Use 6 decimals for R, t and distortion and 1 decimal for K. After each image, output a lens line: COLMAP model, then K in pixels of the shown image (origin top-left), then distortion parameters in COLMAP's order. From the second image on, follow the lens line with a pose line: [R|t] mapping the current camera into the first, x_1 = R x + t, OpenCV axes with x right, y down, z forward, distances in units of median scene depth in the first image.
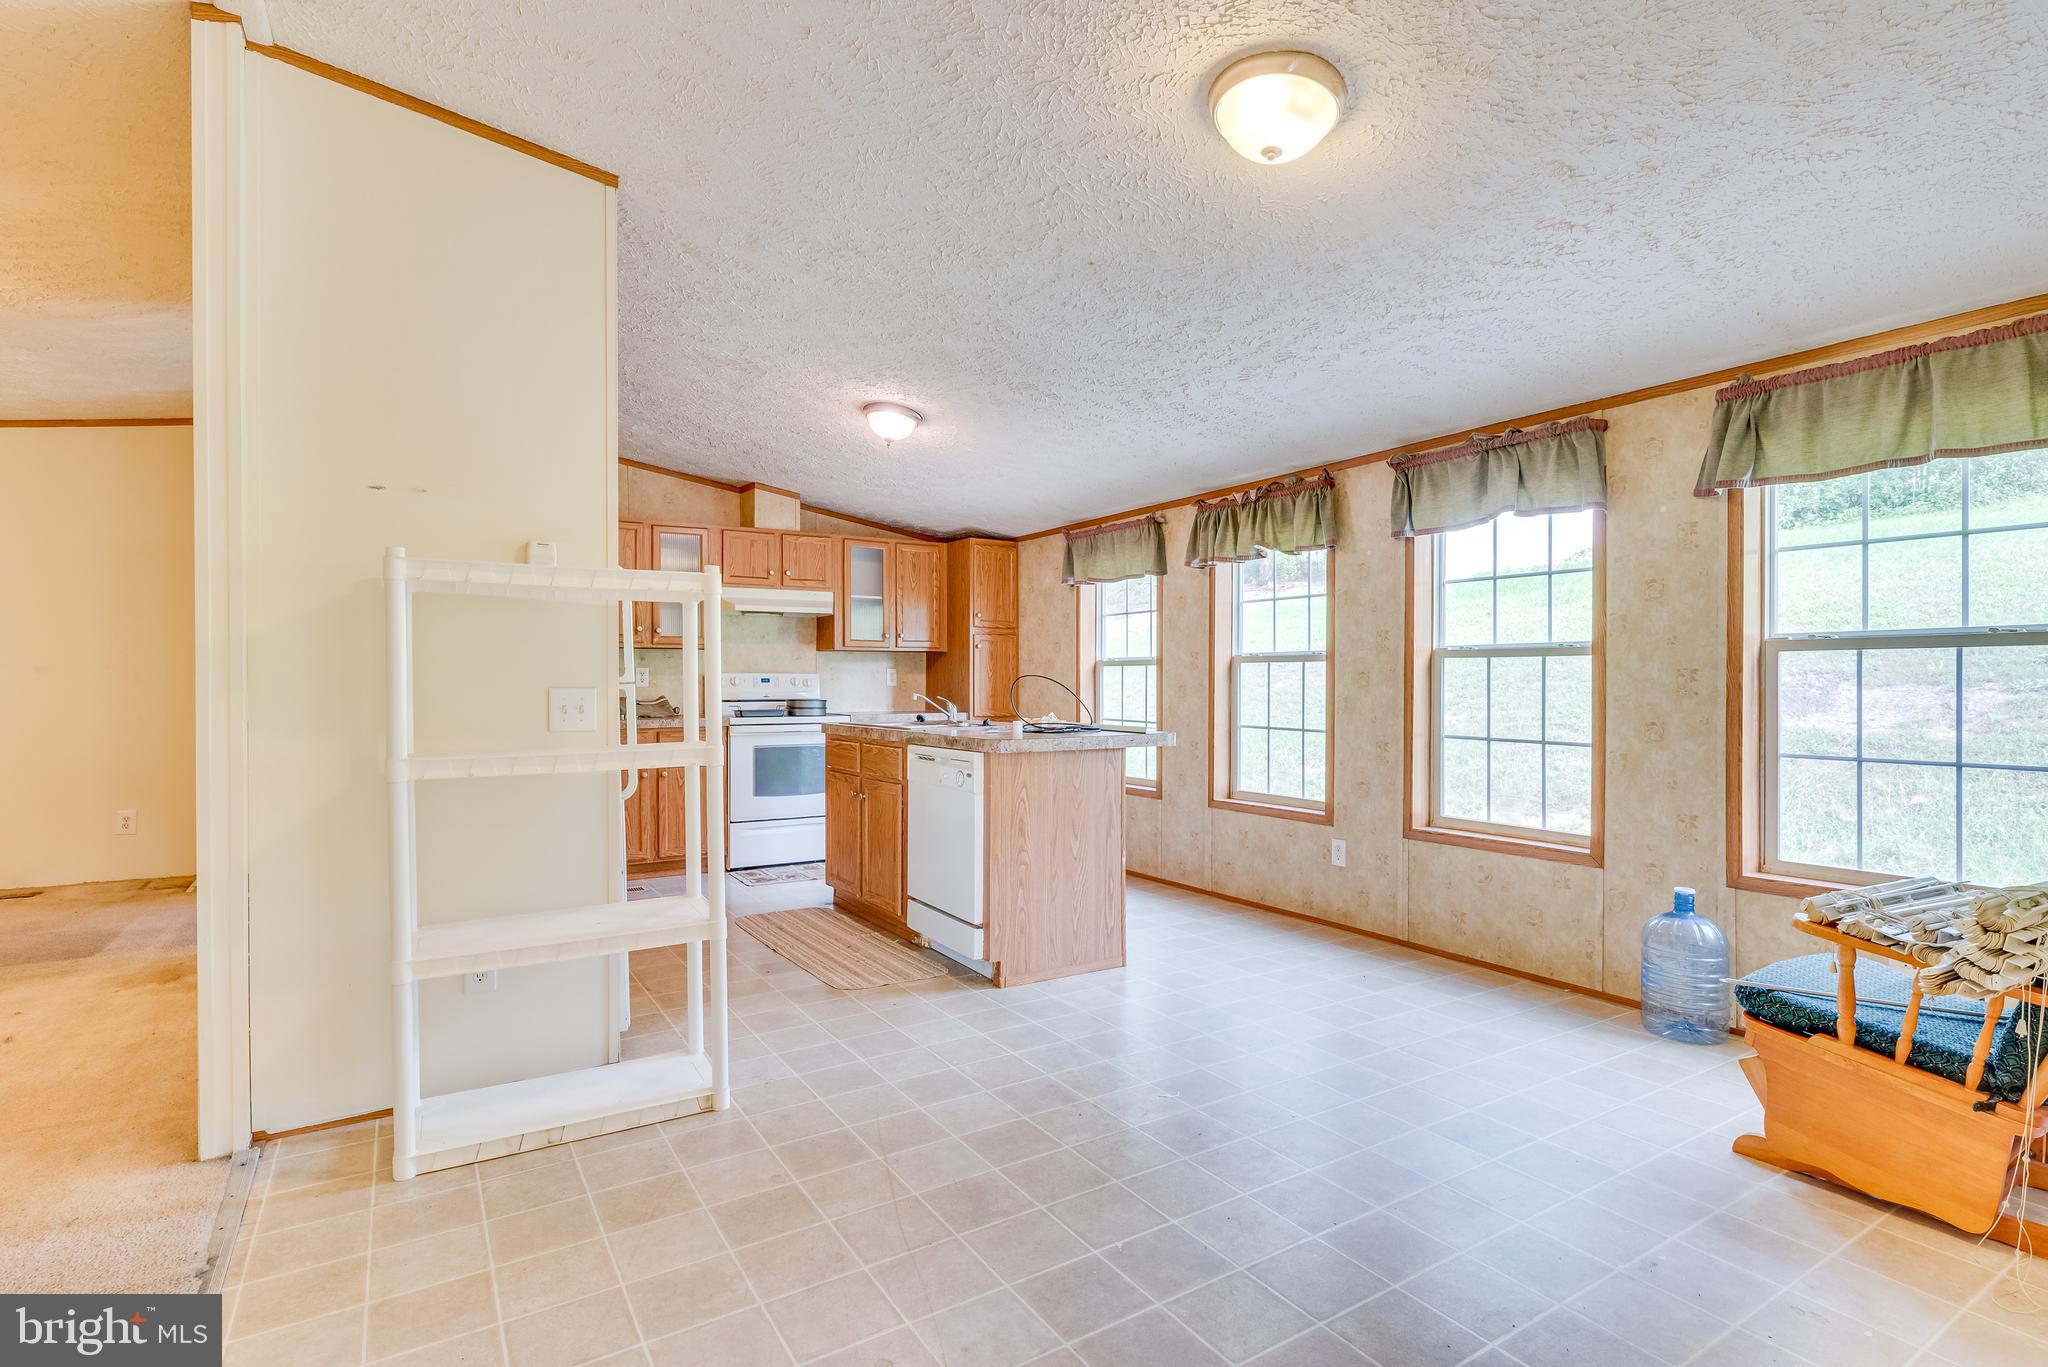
lens RADIAL K [[947.4, 0, 1065.0], [0, 947.4, 695.5], [0, 0, 1]] dist [-0.001112, 0.000178]
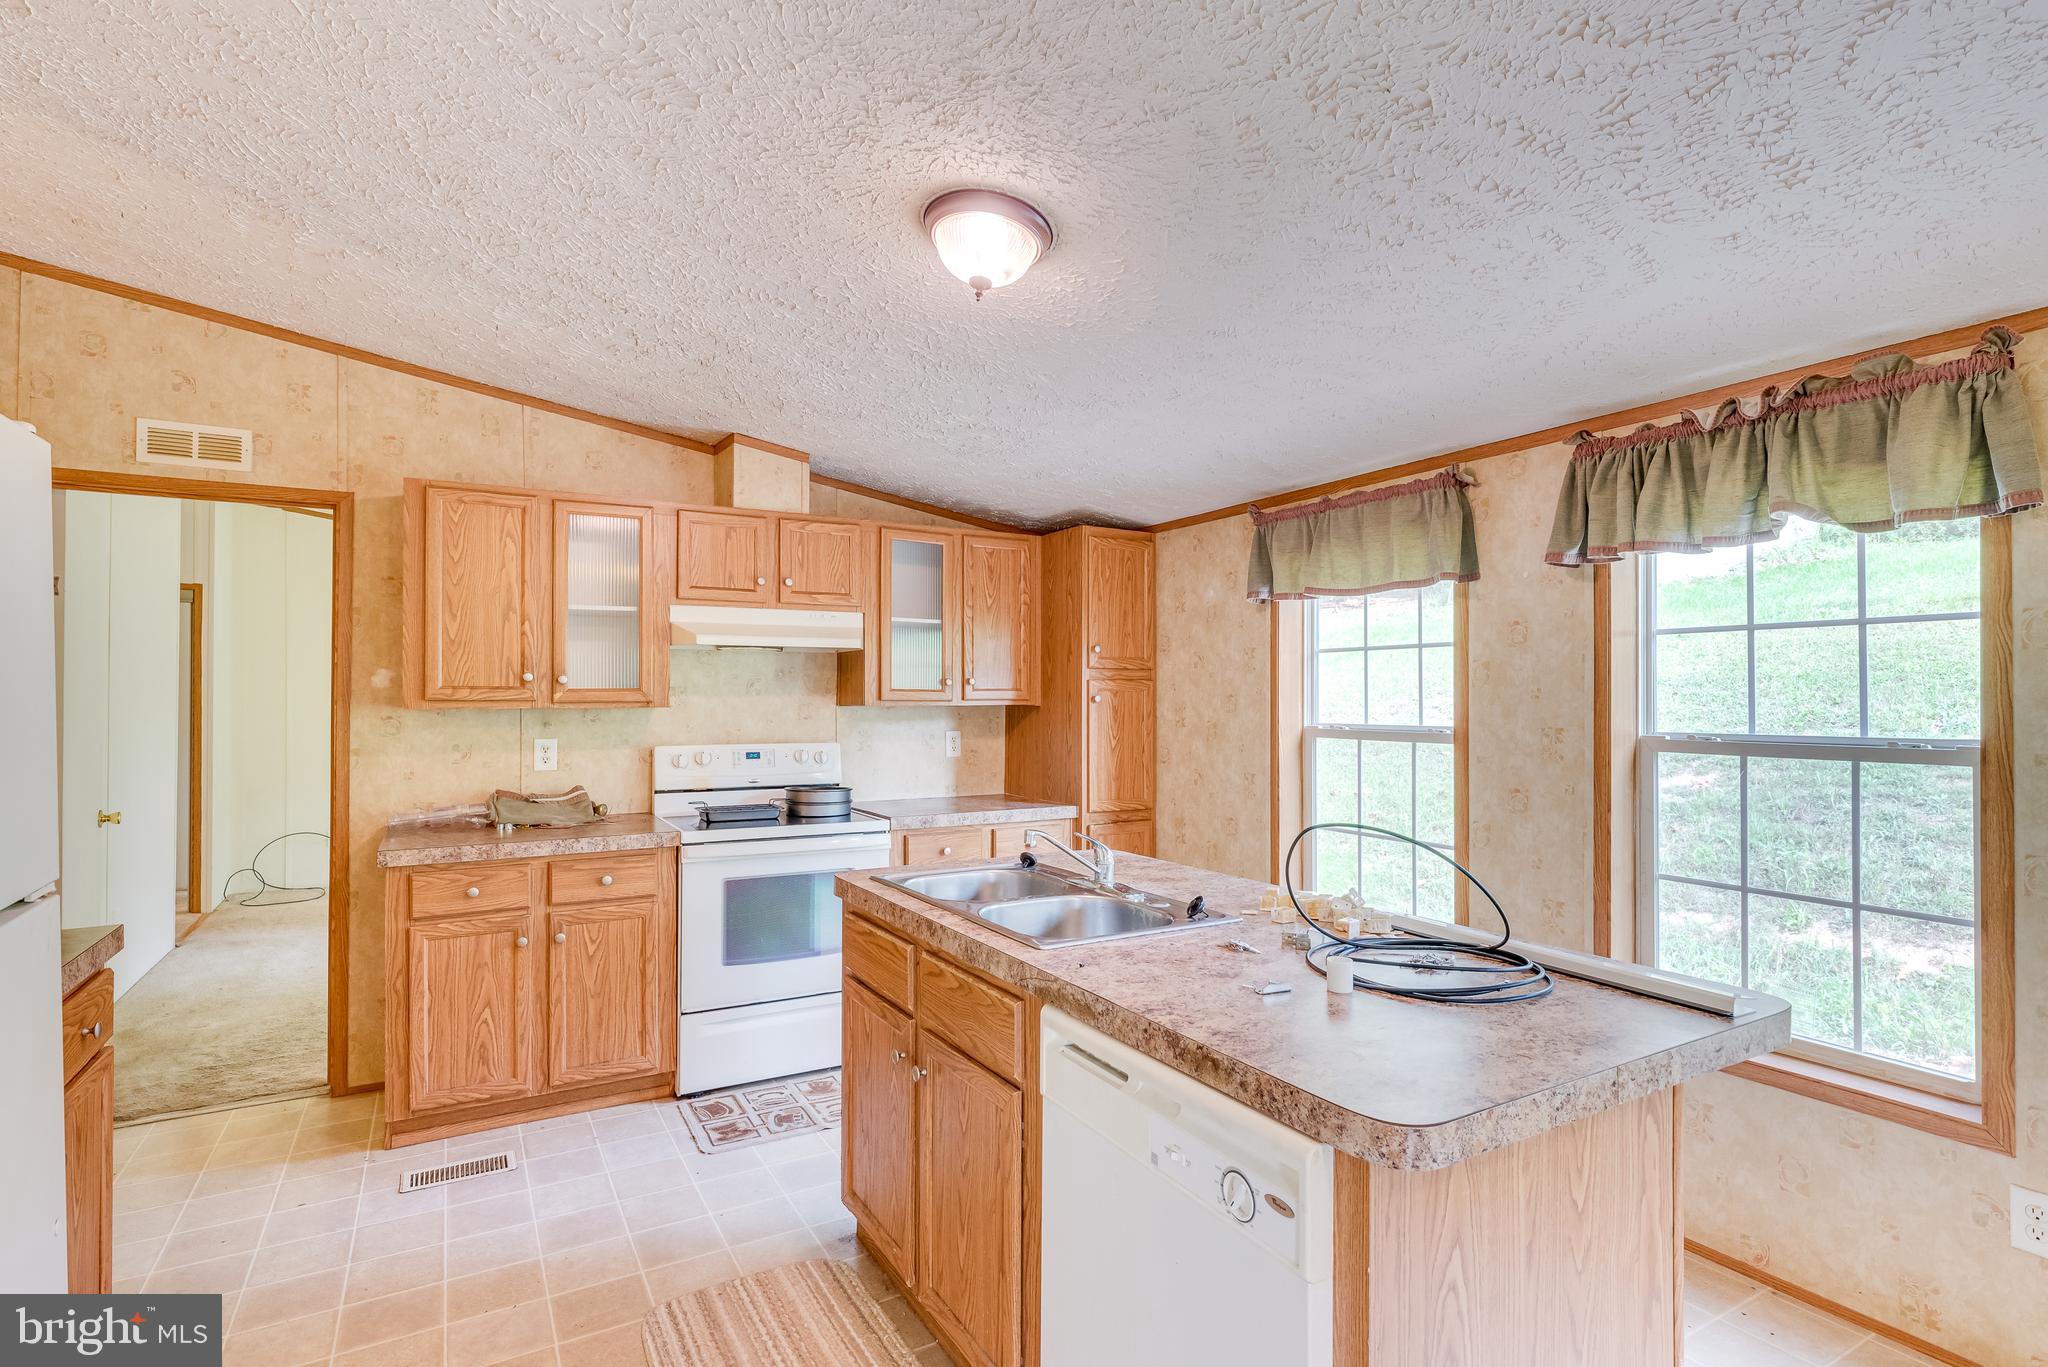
lens RADIAL K [[977.7, 0, 1036.2], [0, 977.7, 686.1], [0, 0, 1]] dist [-0.000480, 0.000137]
pose [[0.997743, 0.004614, -0.066992, -0.134630], [-0.006682, 0.999507, -0.030664, -0.062937], [0.066817, 0.031043, 0.997282, 0.554487]]
